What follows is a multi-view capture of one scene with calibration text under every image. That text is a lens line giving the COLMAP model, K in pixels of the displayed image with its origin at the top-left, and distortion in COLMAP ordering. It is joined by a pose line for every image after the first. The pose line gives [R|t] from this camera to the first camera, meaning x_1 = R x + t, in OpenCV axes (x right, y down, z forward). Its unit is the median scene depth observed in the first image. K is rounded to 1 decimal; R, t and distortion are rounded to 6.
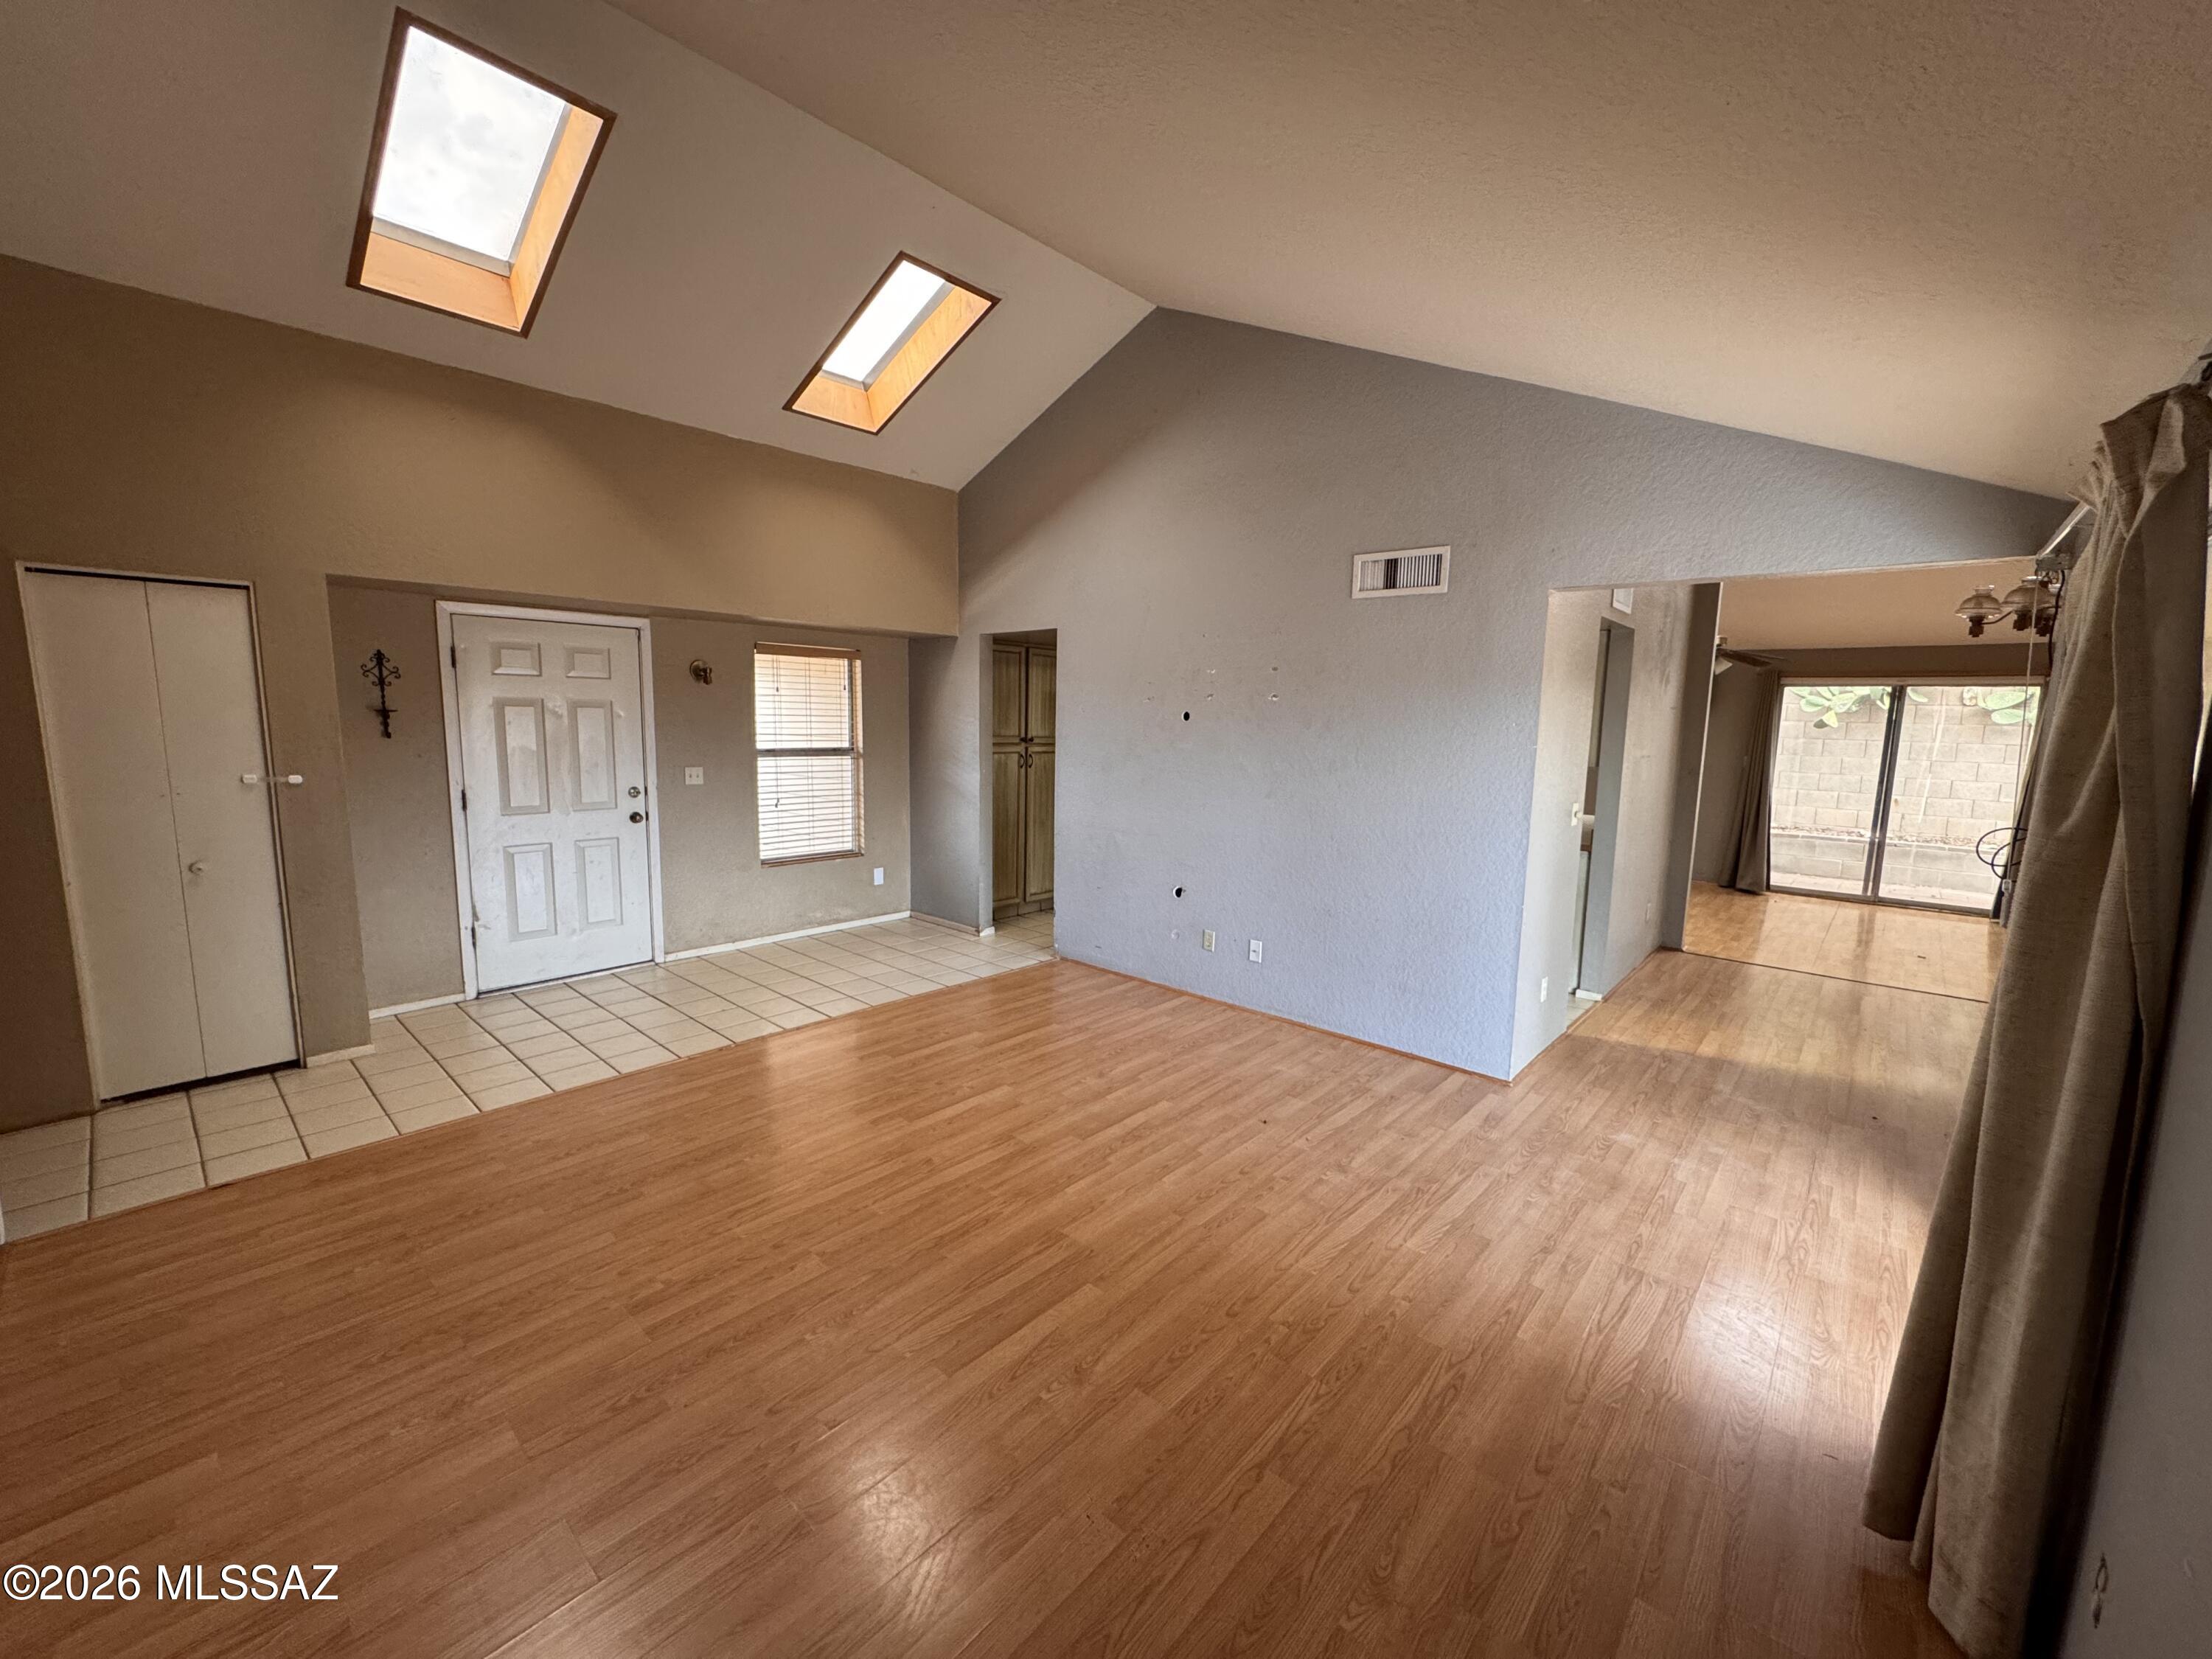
lens RADIAL K [[882.3, 0, 1106.0], [0, 882.3, 829.5], [0, 0, 1]] dist [-0.000316, 0.000305]
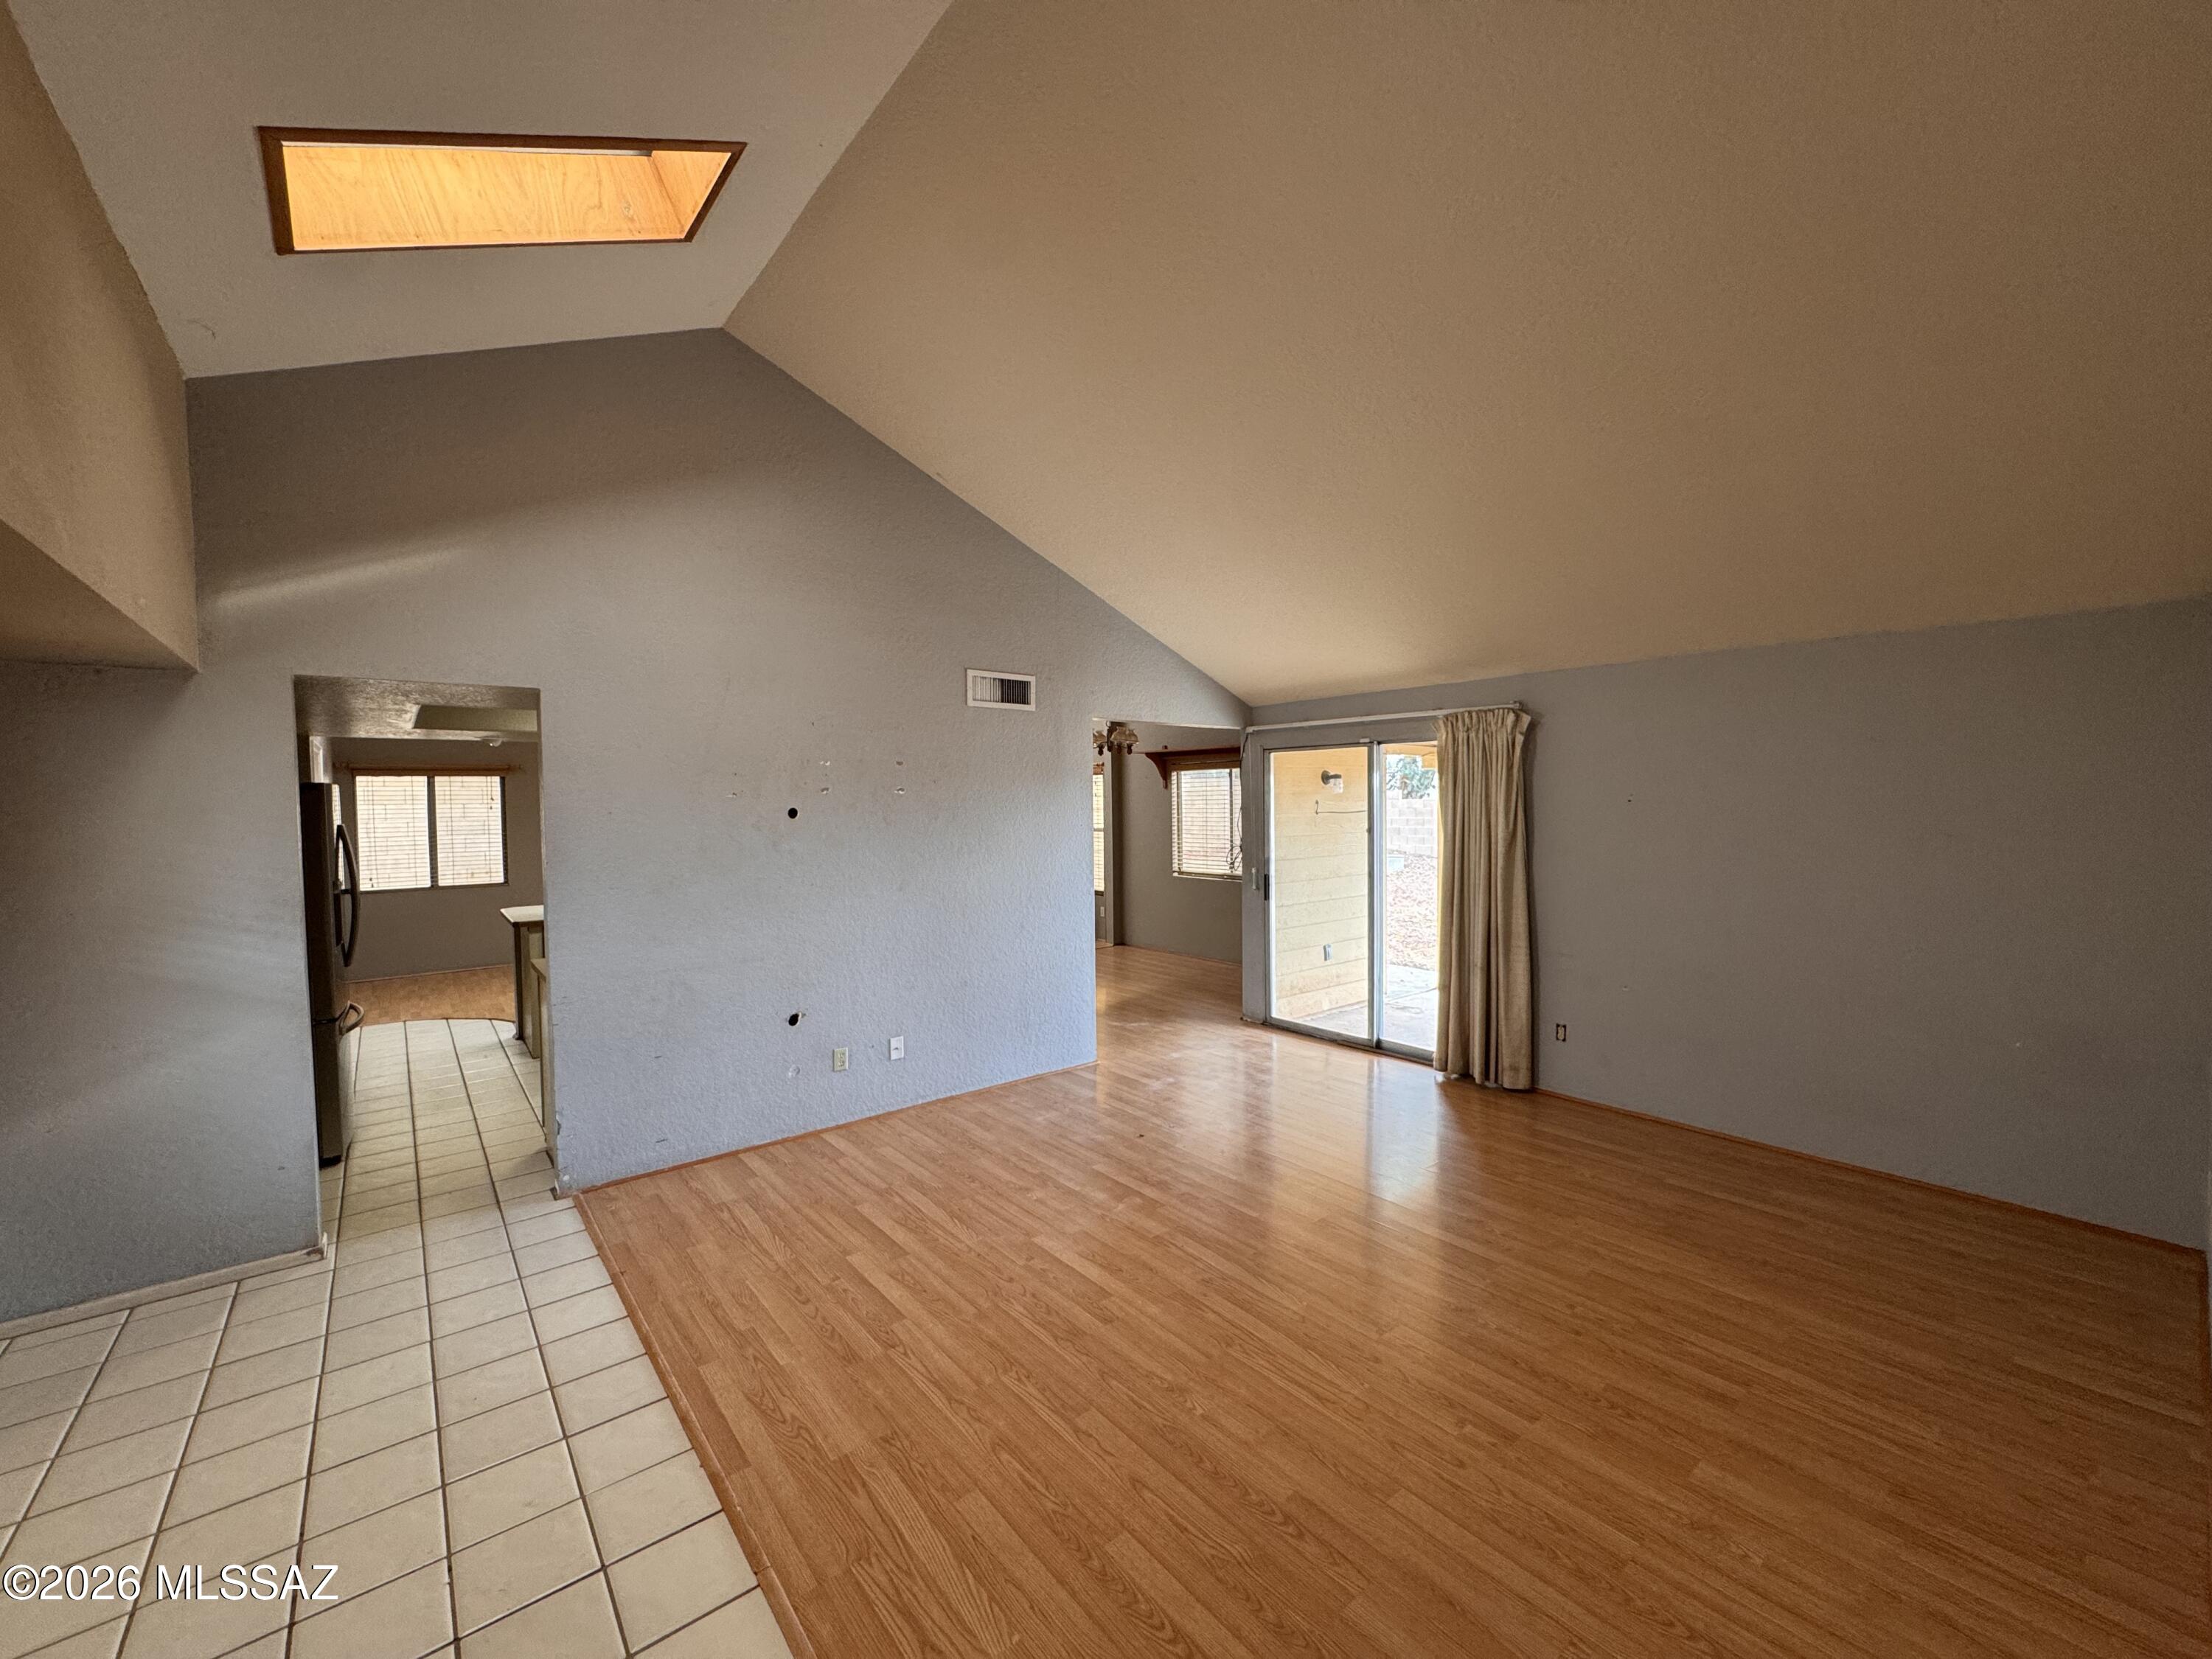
lens RADIAL K [[882.3, 0, 1106.0], [0, 882.3, 829.5], [0, 0, 1]] dist [-0.000316, 0.000305]
pose [[0.151442, -0.055070, 0.986931, -0.851810], [0.143461, 0.989100, 0.033178, -0.114949], [-0.978000, 0.136561, 0.157692, 0.670008]]
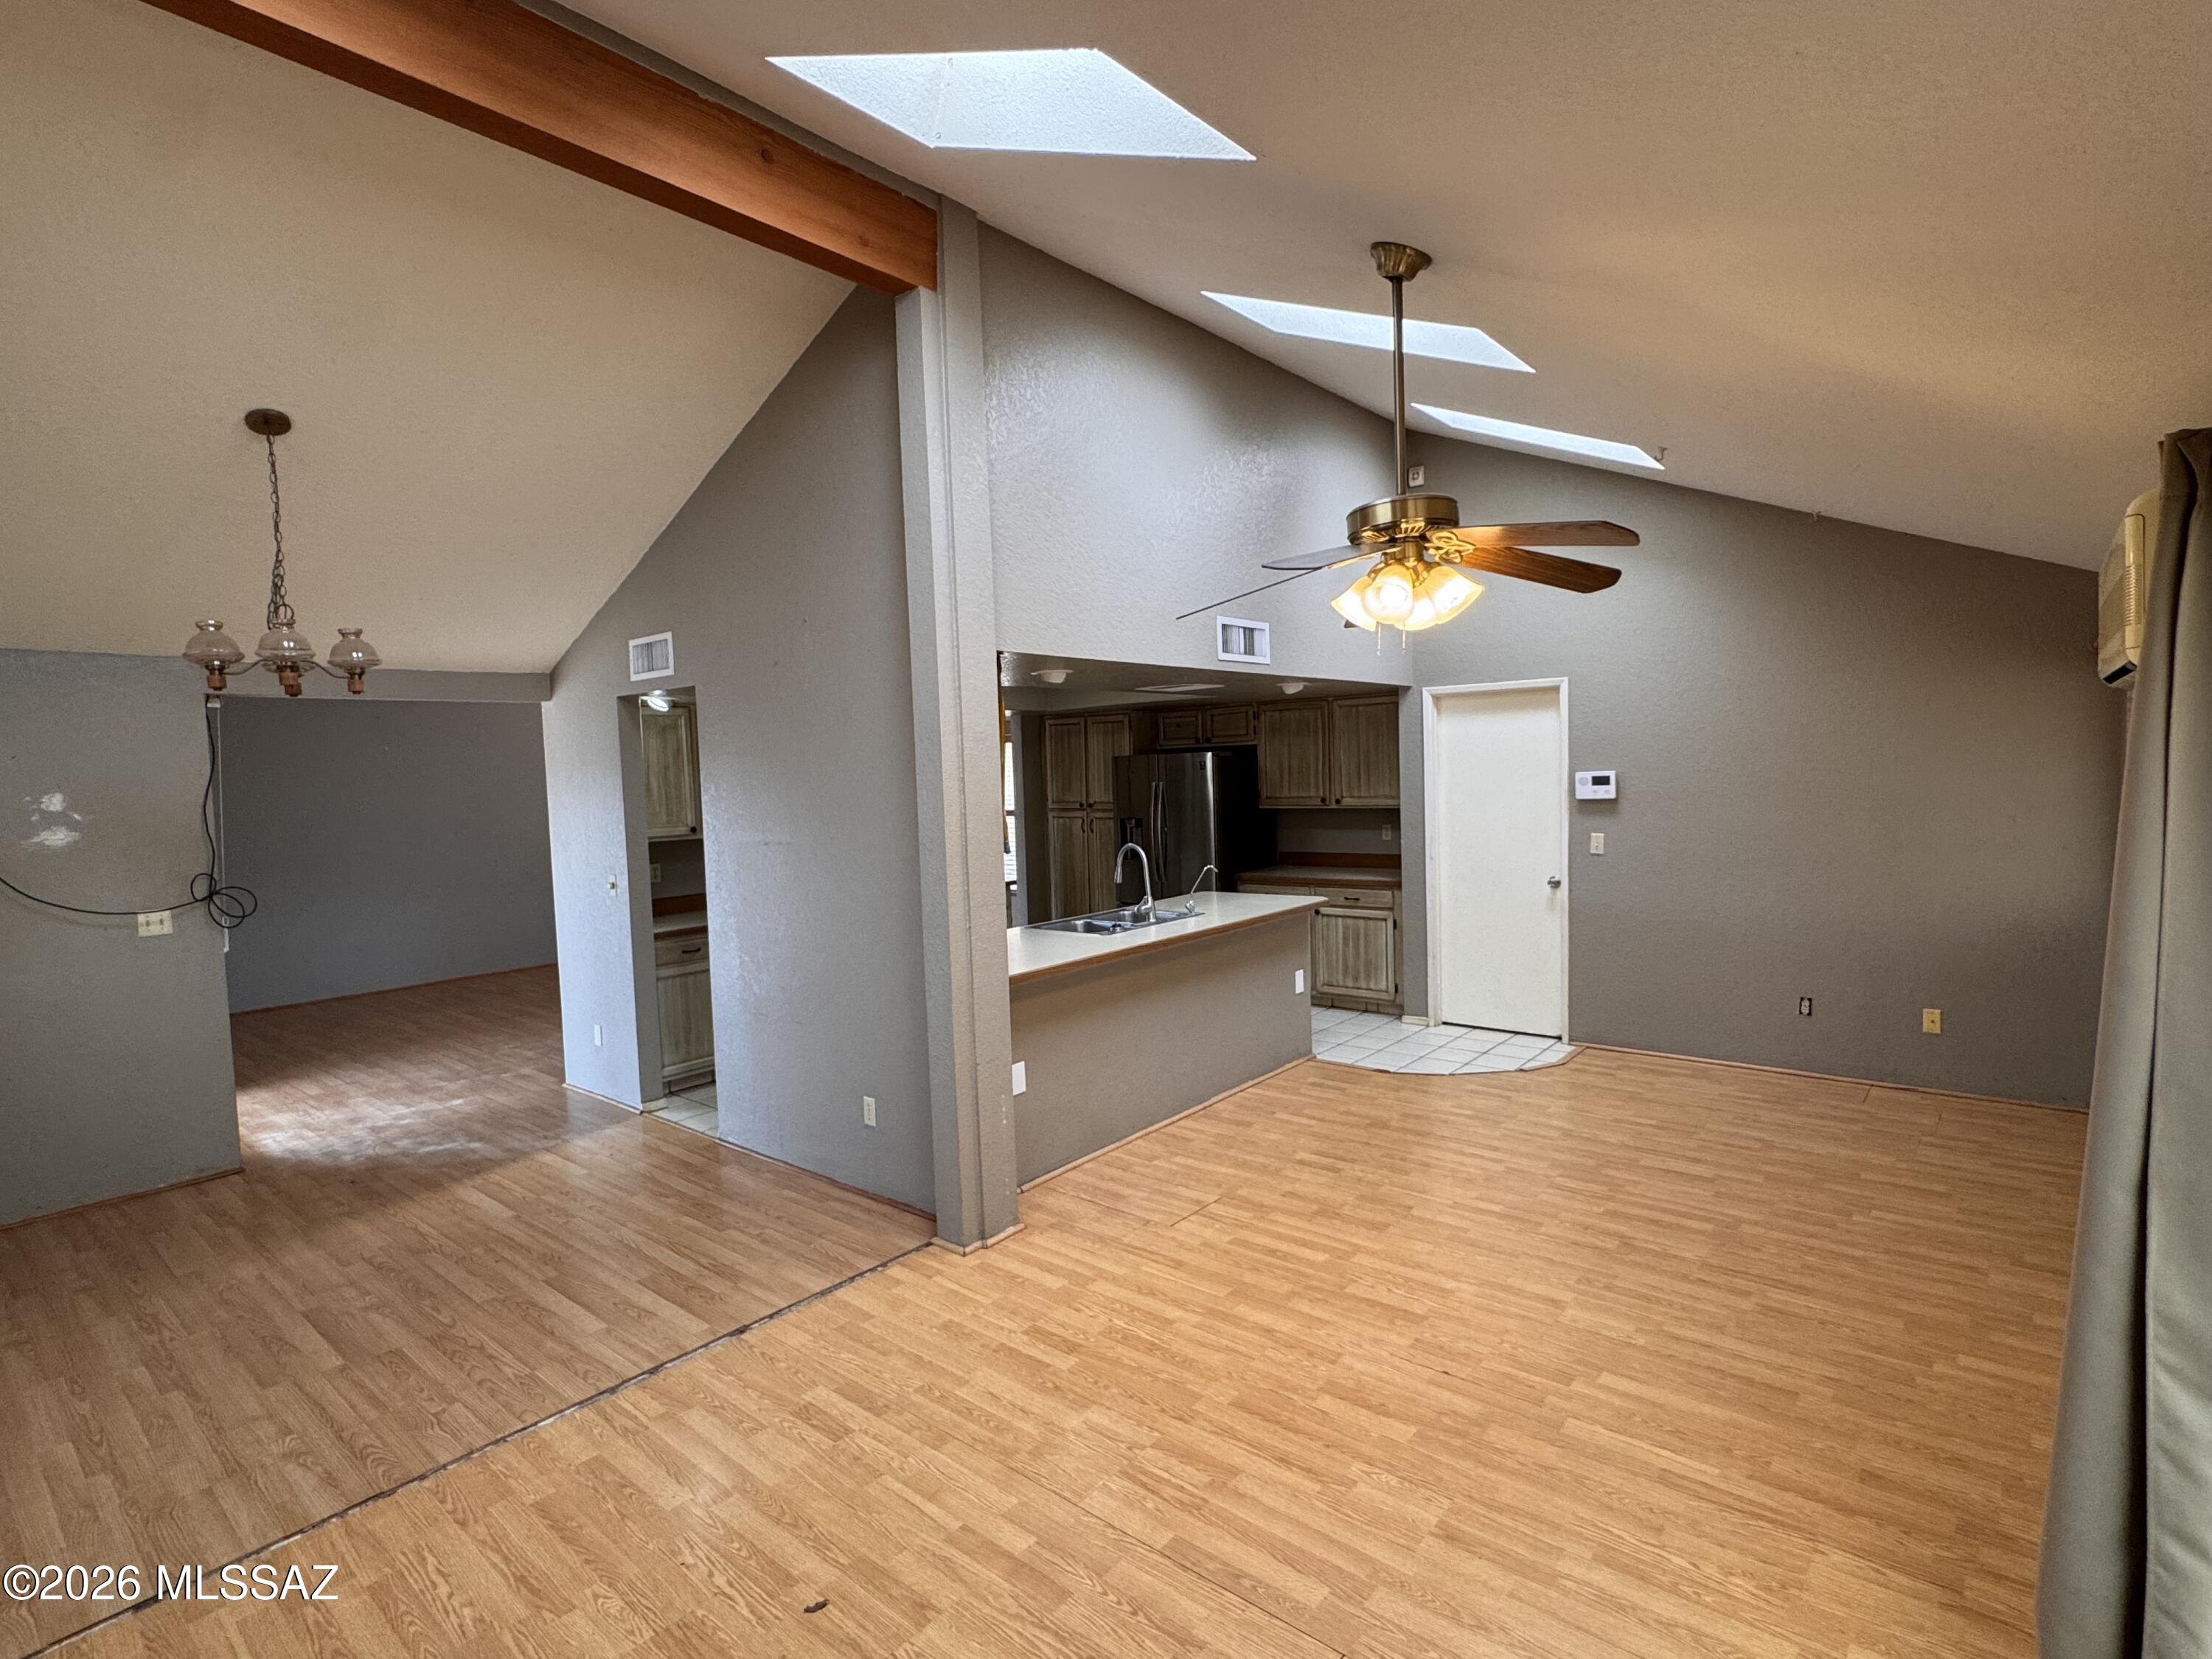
lens RADIAL K [[1077.9, 0, 1106.0], [0, 1077.9, 829.5], [0, 0, 1]] dist [0.000783, 0.000084]
pose [[0.034238, 0.039422, -0.998636, 1.890322], [-0.098728, 0.994468, 0.035872, -0.194453], [0.994525, 0.097365, 0.037940, 1.571748]]
